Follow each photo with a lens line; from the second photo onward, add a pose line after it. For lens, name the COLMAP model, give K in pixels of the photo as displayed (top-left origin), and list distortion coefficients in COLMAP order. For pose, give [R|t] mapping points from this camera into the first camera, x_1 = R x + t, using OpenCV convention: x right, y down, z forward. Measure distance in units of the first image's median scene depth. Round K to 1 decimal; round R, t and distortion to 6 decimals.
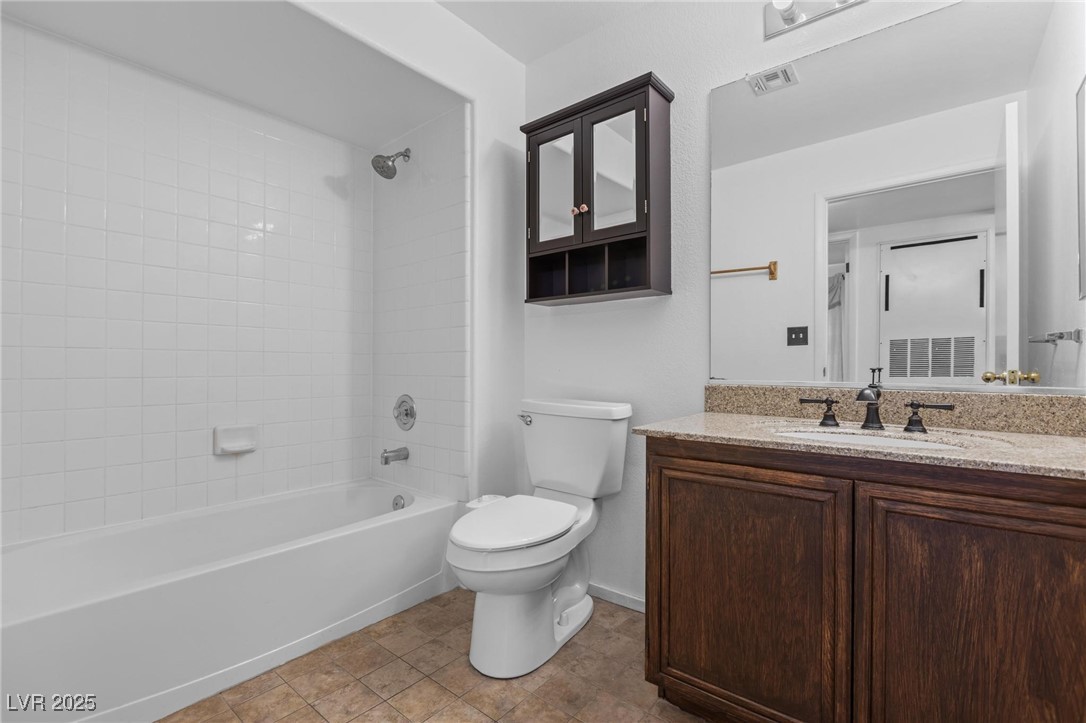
lens RADIAL K [[502.1, 0, 538.1], [0, 502.1, 368.5], [0, 0, 1]] dist [-0.007199, -0.000244]
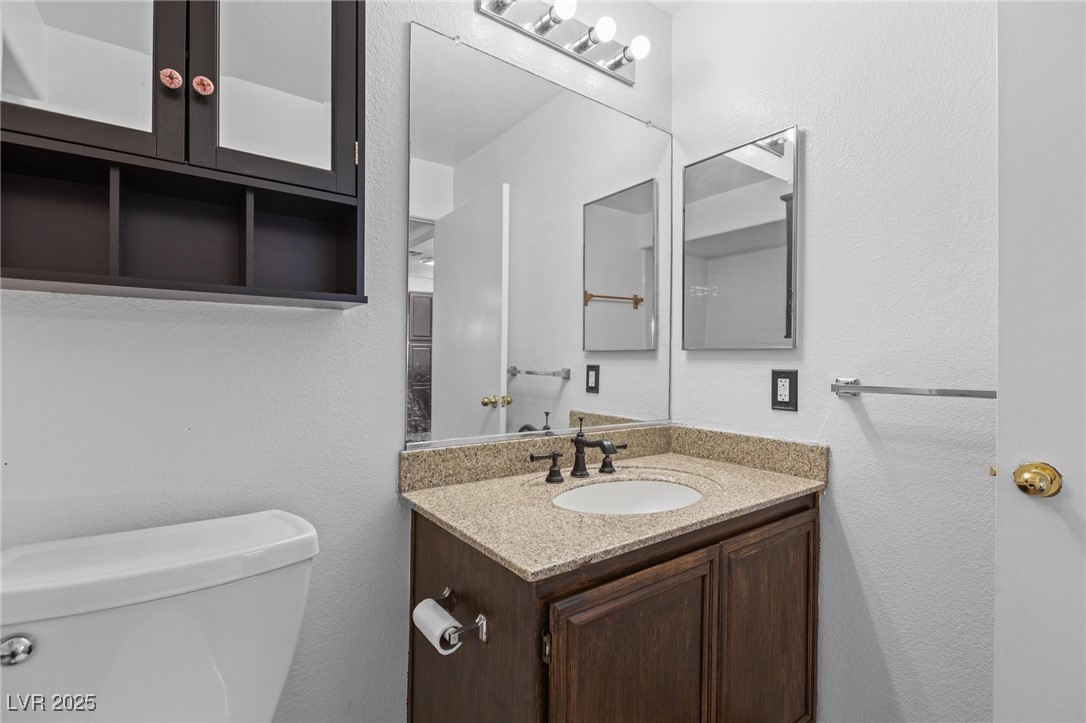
lens RADIAL K [[502.1, 0, 542.7], [0, 502.1, 364.7], [0, 0, 1]] dist [-0.007199, -0.000244]
pose [[0.233898, -0.009314, 0.972216, -0.301431], [-0.003593, 0.999939, 0.010444, -0.101644], [-0.972254, -0.005936, 0.233850, 0.721536]]
